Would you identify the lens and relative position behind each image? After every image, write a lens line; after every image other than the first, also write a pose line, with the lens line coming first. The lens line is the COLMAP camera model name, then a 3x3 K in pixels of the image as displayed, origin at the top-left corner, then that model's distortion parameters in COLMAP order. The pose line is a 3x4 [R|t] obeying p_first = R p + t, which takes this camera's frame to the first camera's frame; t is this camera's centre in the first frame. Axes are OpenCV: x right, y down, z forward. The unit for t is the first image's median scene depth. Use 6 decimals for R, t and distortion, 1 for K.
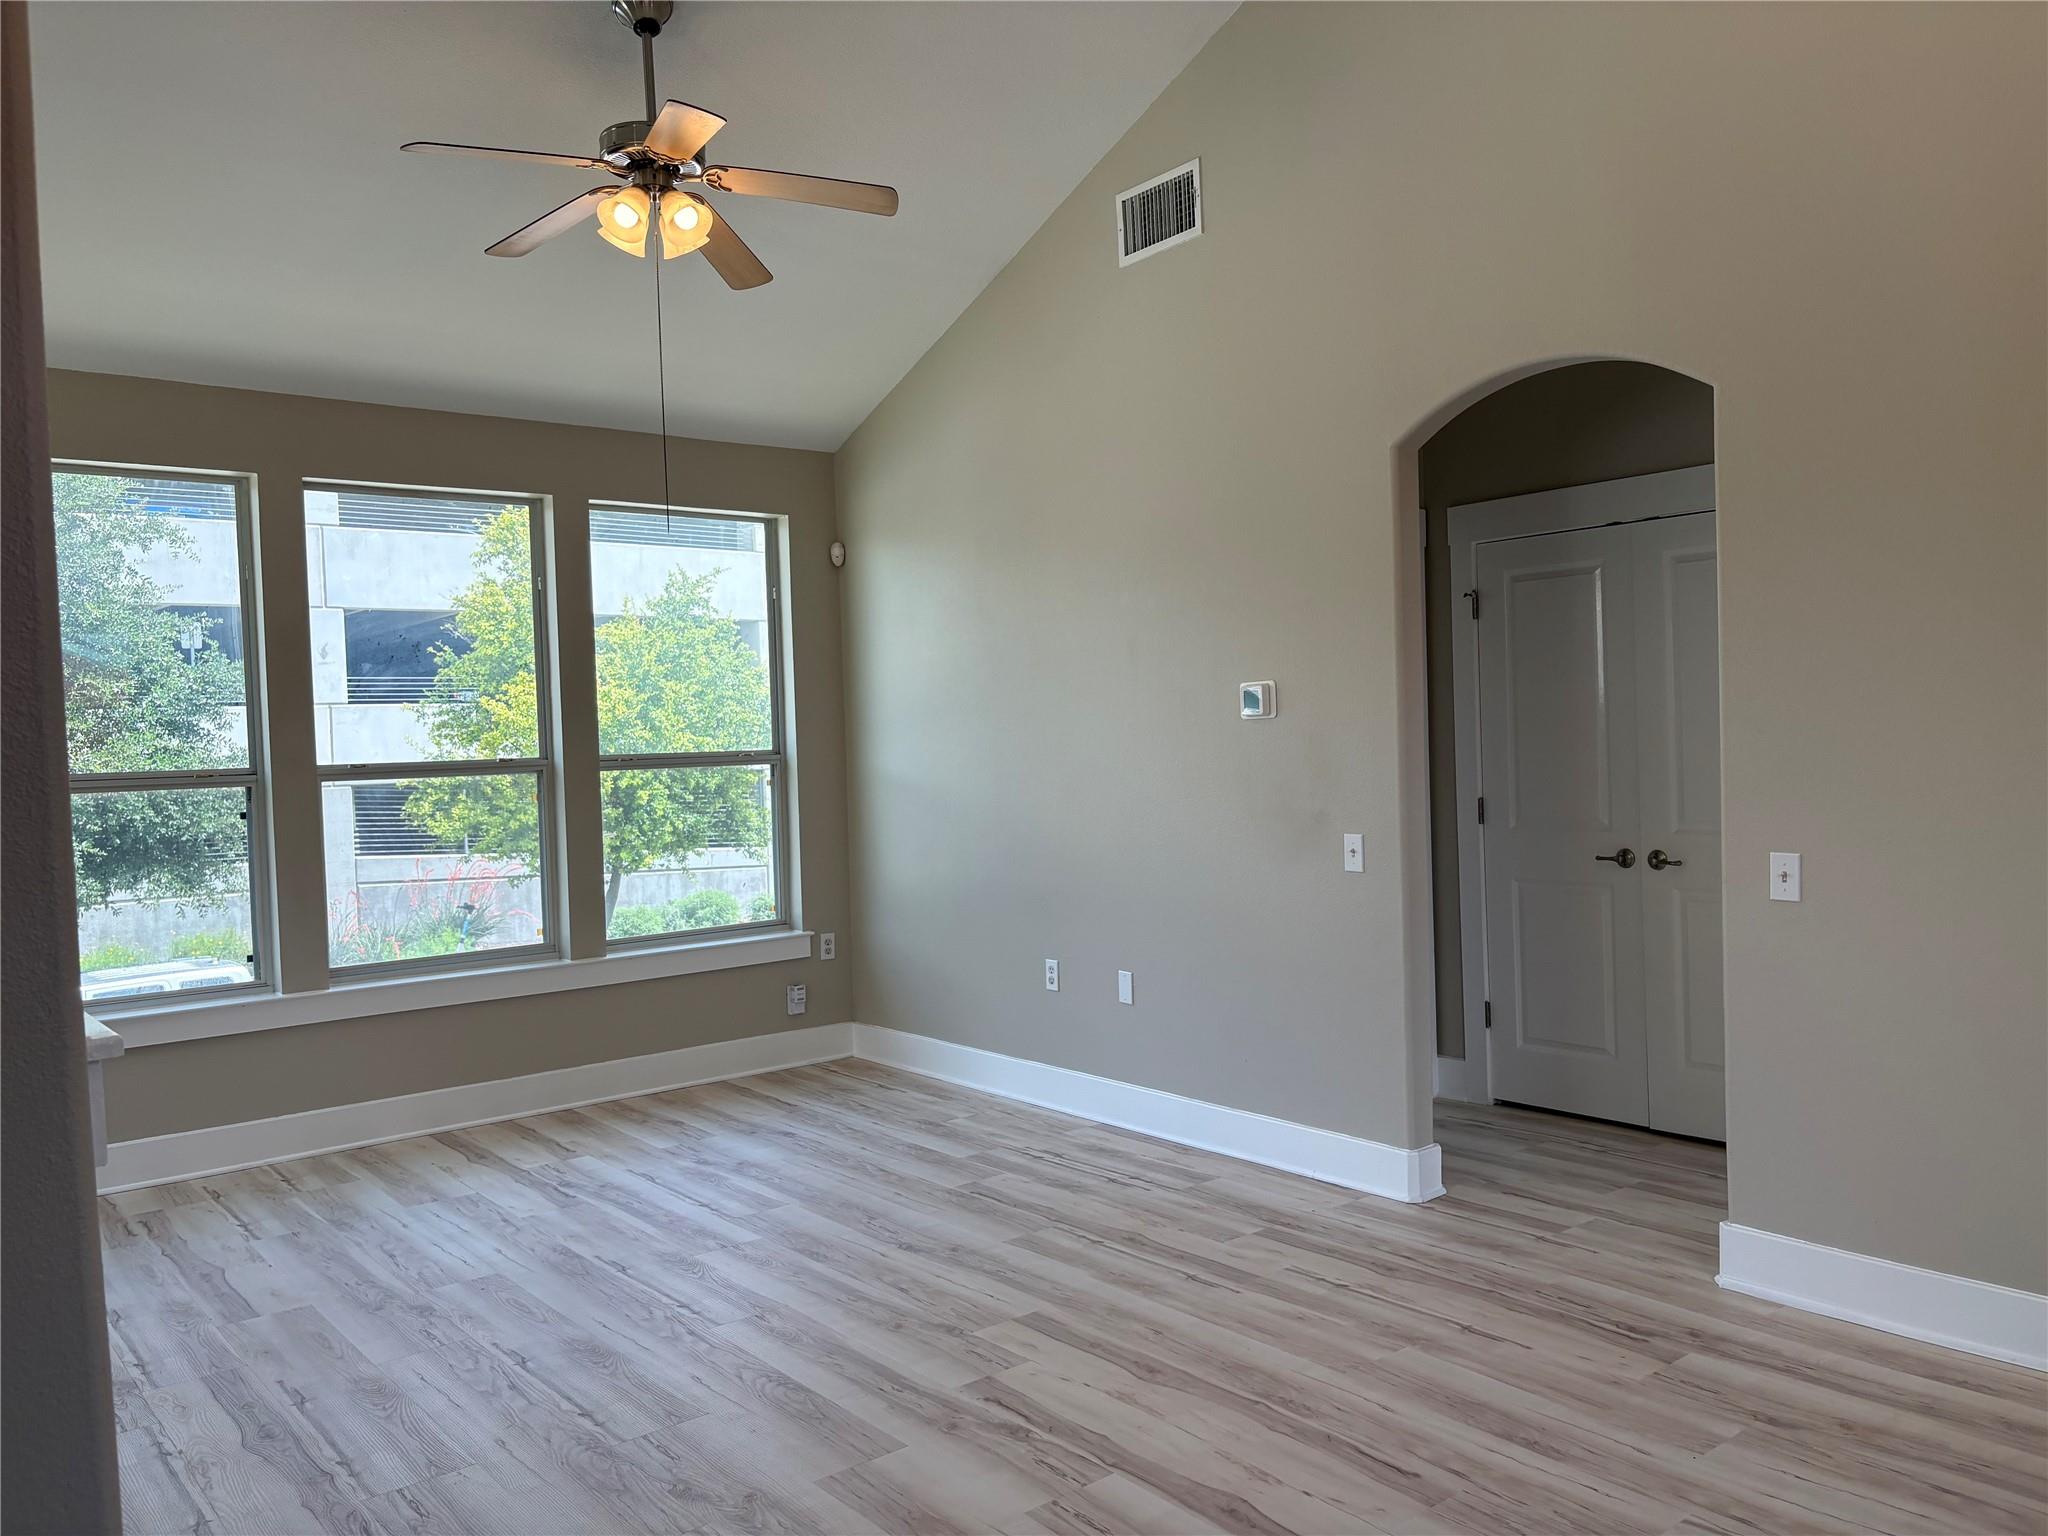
lens RADIAL K [[1554.8, 0, 1038.6], [0, 1554.8, 748.9], [0, 0, 1]] dist [0.050144, -0.063427]
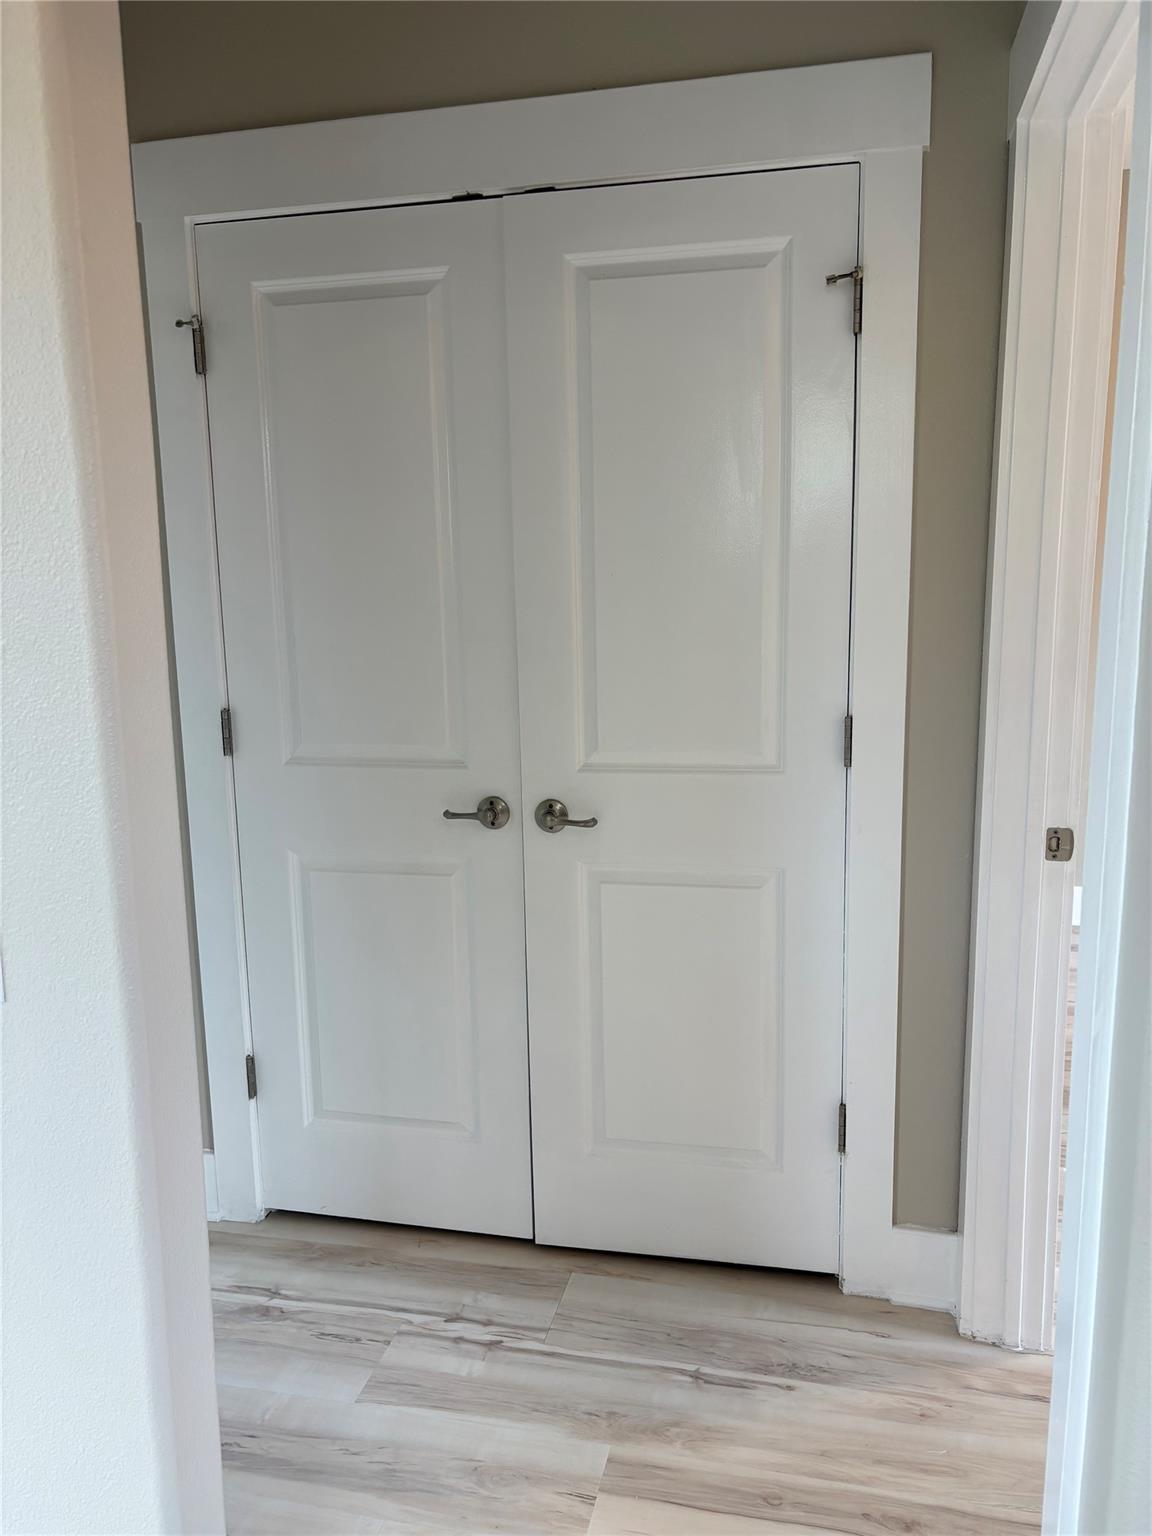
lens RADIAL K [[1166.1, 0, 573.3], [0, 1166.1, 769.3], [0, 0, 1]] dist [0.050144, -0.063427]
pose [[0.788819, -0.088115, 0.608276, 0.145618], [-0.005053, 0.988707, 0.149777, -0.012206], [-0.614604, -0.121221, 0.779466, 0.692652]]
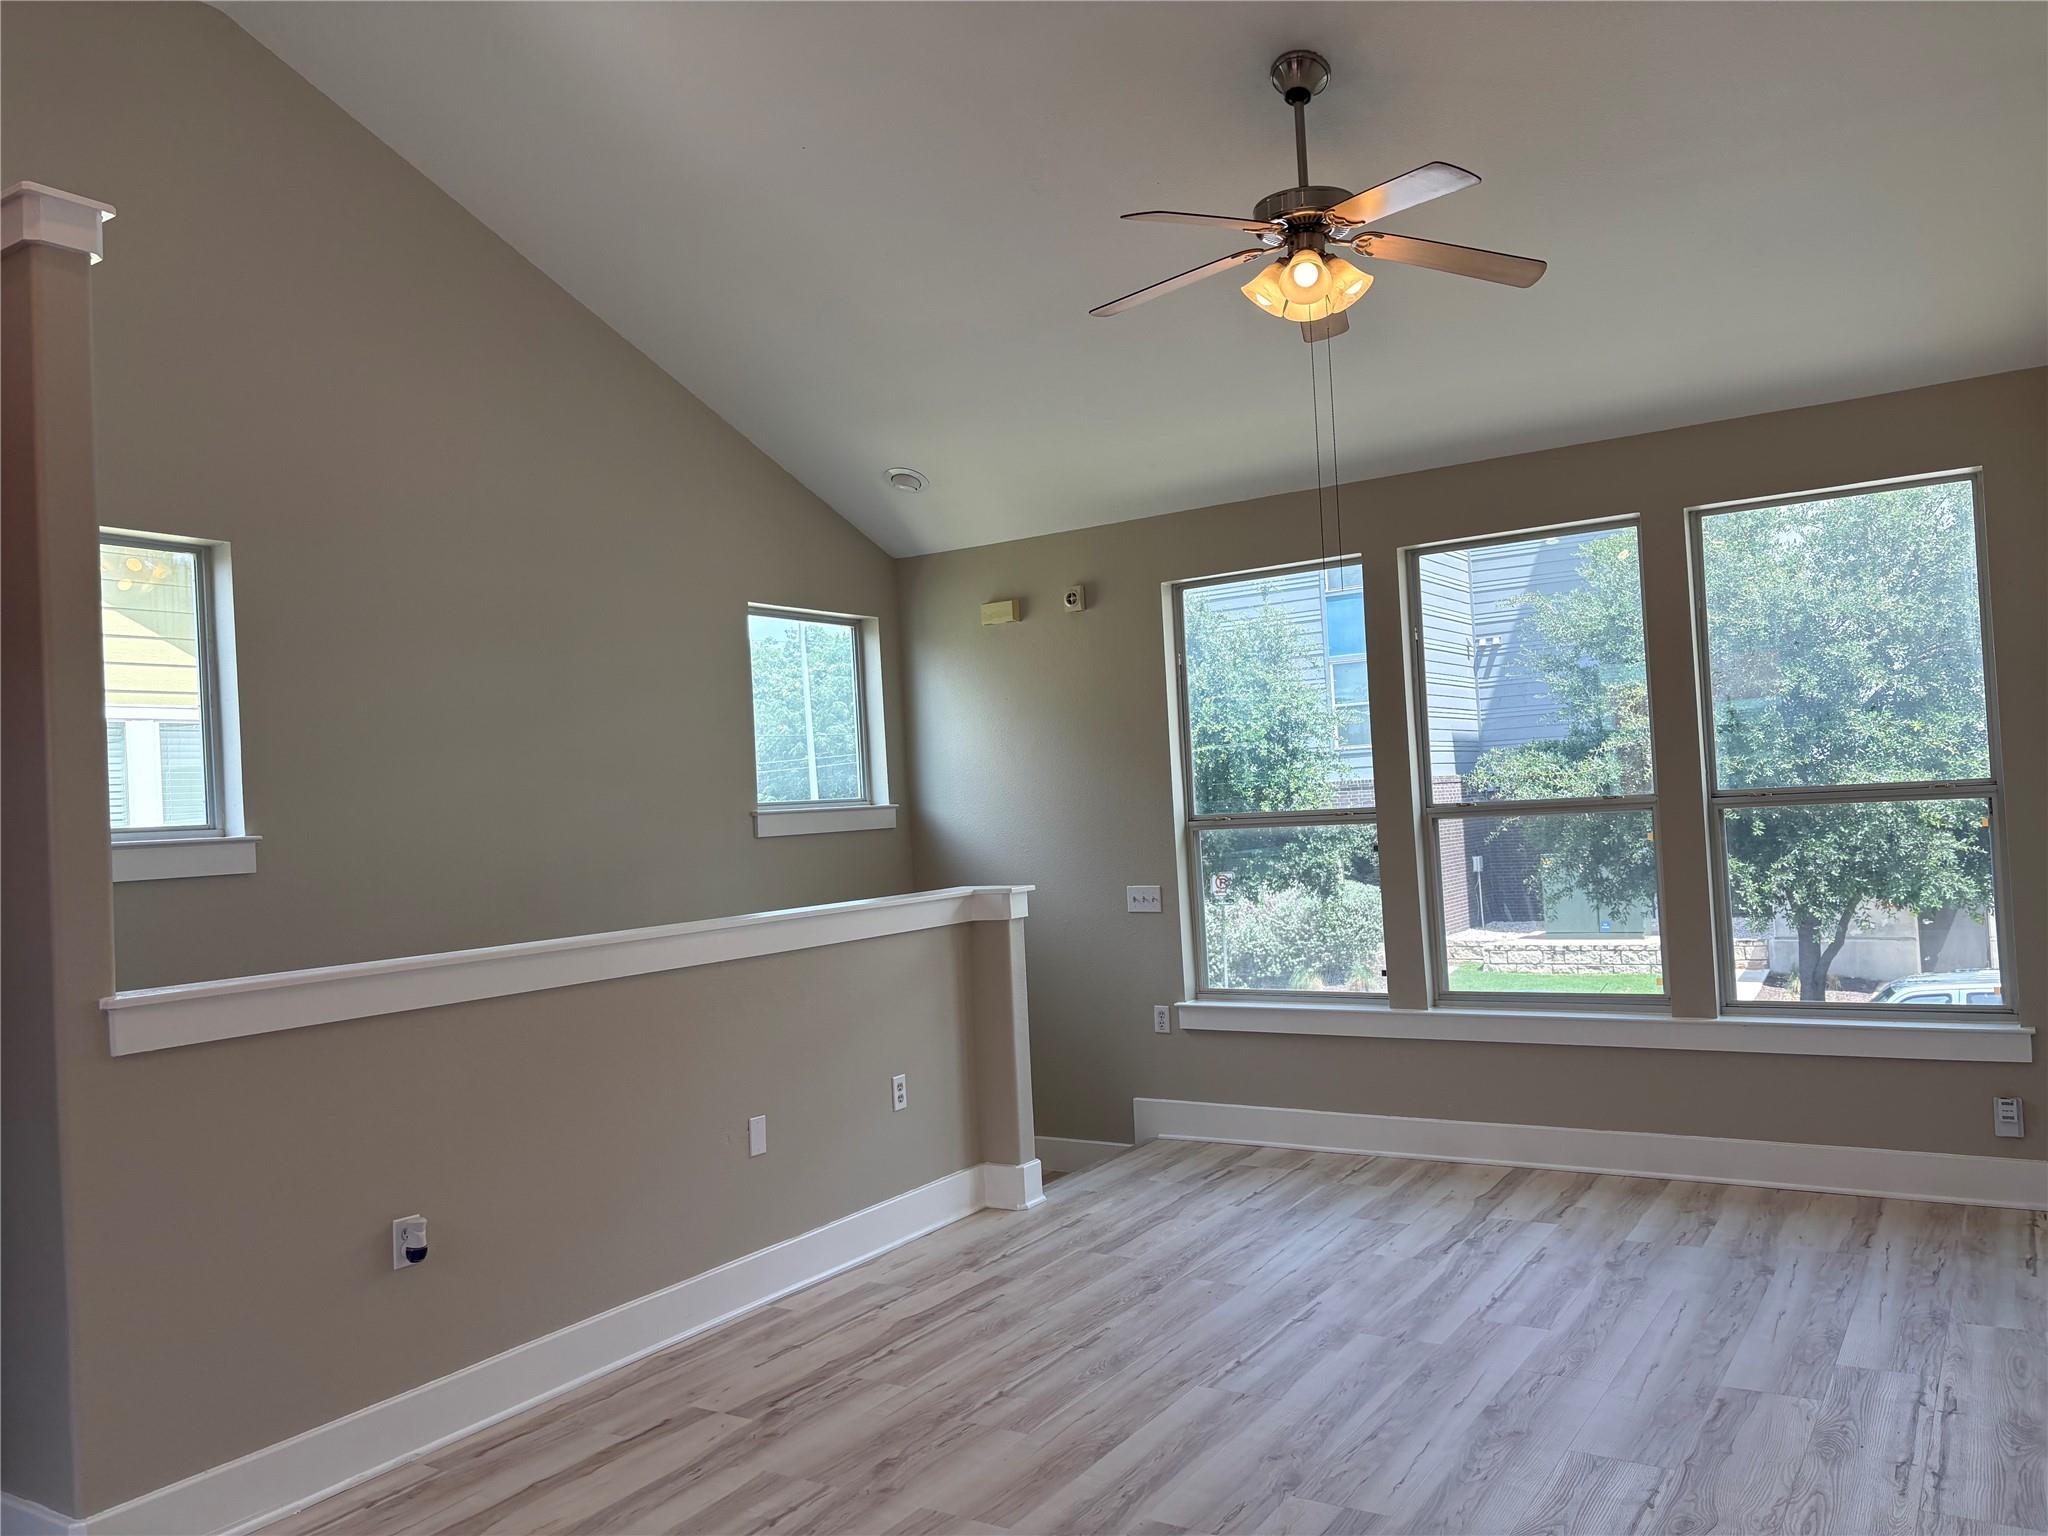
lens RADIAL K [[1554.8, 0, 1016.0], [0, 1554.8, 760.0], [0, 0, 1]] dist [0.050144, -0.063427]
pose [[0.307260, -0.013198, -0.951534, 0.561759], [0.034812, 0.999390, -0.002621, -0.032025], [0.950989, -0.032319, 0.307532, 0.444520]]
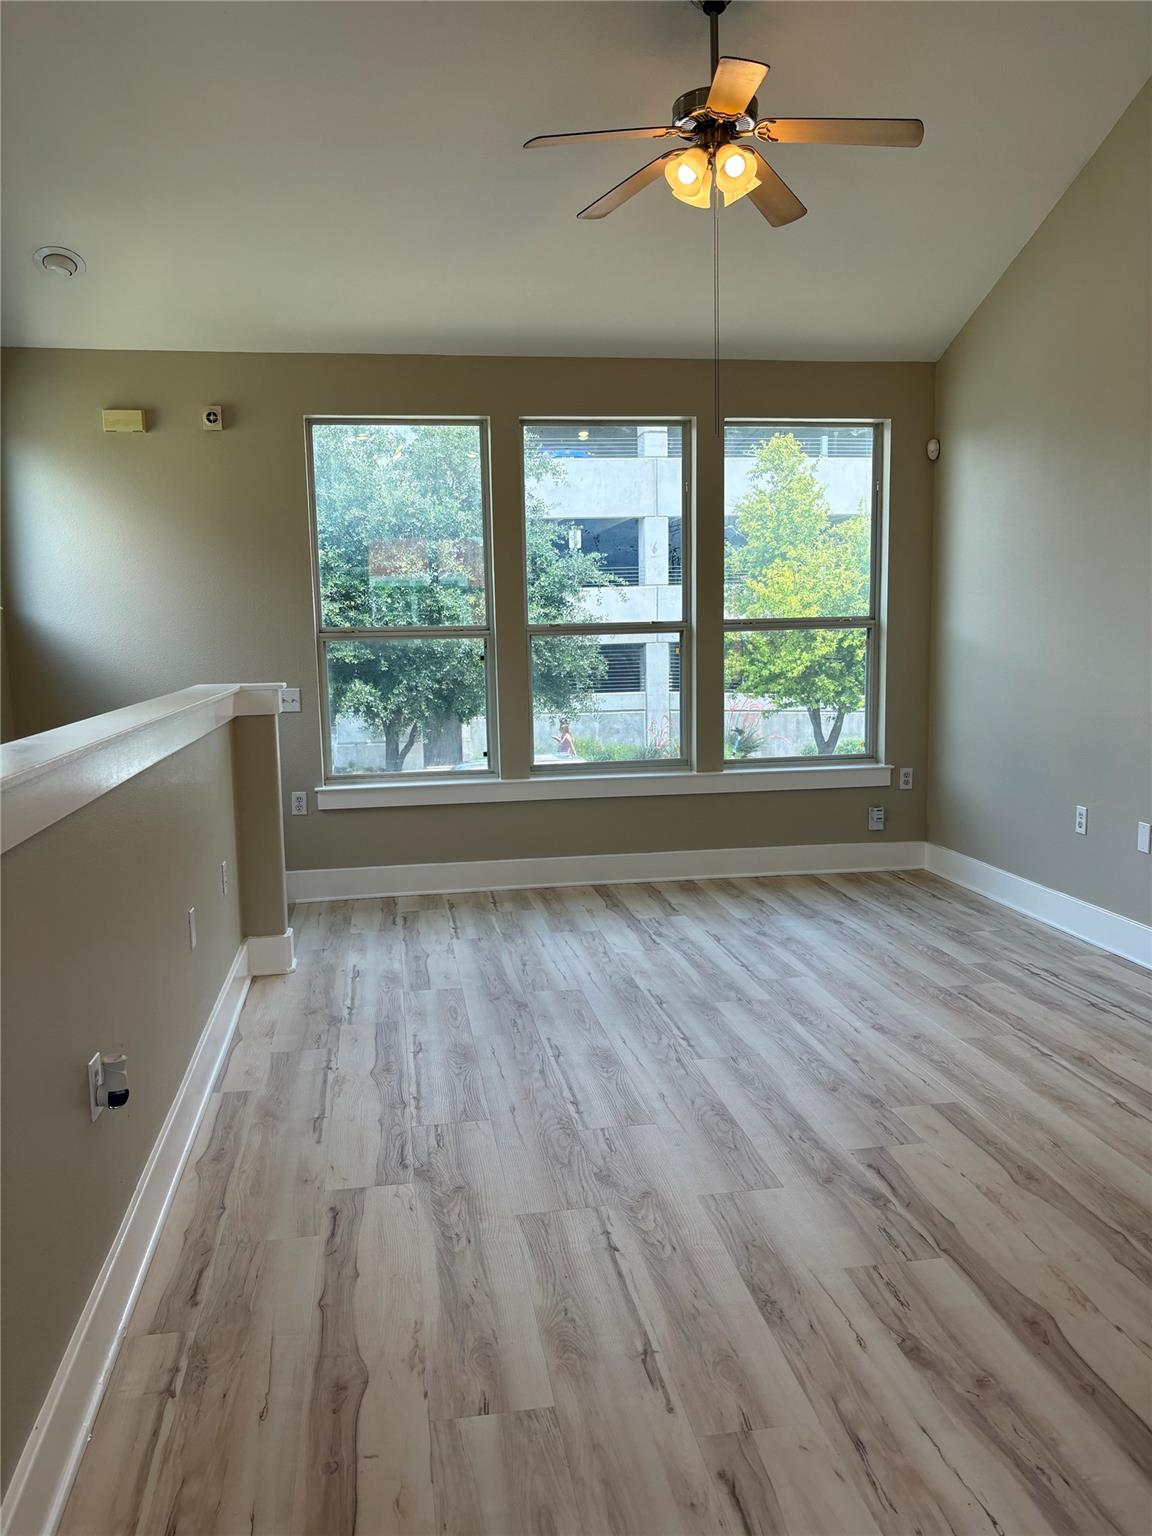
lens RADIAL K [[1166.1, 0, 567.2], [0, 1166.1, 757.7], [0, 0, 1]] dist [0.050144, -0.063427]
pose [[0.864713, 0.071950, -0.497087, 0.126051], [-0.013061, 0.992573, 0.120947, 0.003561], [0.502097, -0.098092, 0.859230, 0.103195]]
